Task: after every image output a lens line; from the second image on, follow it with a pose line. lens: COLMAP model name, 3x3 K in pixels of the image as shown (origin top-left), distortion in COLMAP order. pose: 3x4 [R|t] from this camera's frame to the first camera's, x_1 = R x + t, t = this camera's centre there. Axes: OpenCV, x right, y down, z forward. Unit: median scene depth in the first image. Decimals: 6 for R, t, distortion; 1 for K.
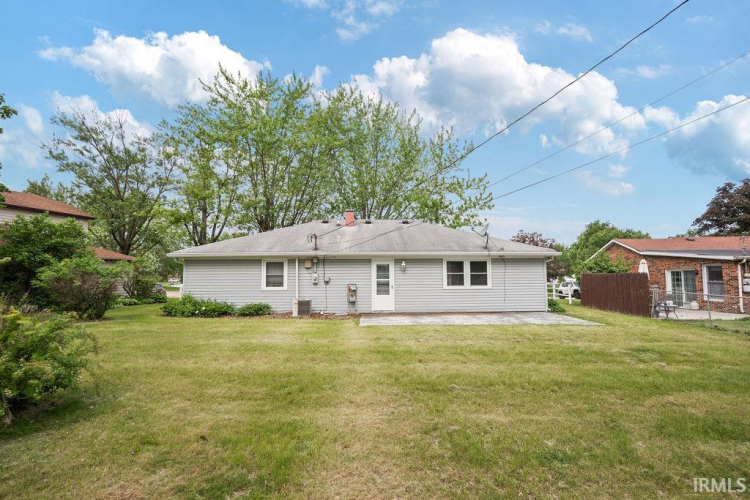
lens RADIAL K [[343.7, 0, 375.0], [0, 343.7, 250.0], [0, 0, 1]] dist [-0.001047, 0.000221]
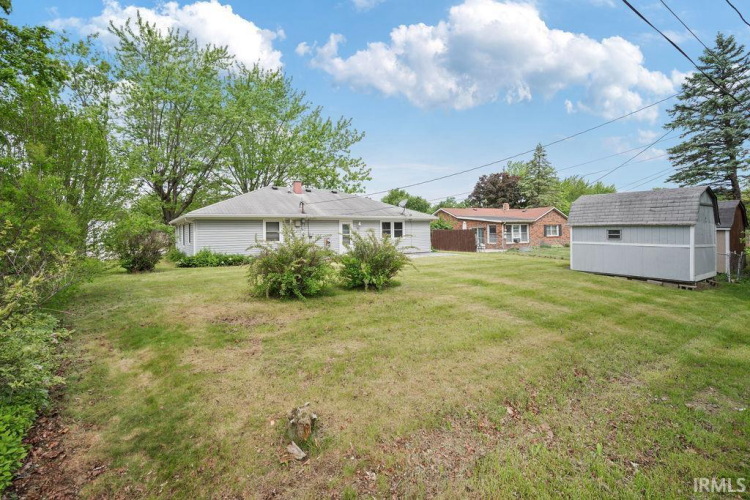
lens RADIAL K [[343.7, 0, 375.0], [0, 343.7, 250.0], [0, 0, 1]] dist [-0.001047, 0.000221]
pose [[0.843661, -0.036339, 0.535646, -0.661765], [-0.031835, 0.992565, 0.117478, -0.024584], [-0.535932, -0.116164, 0.836231, -0.304406]]
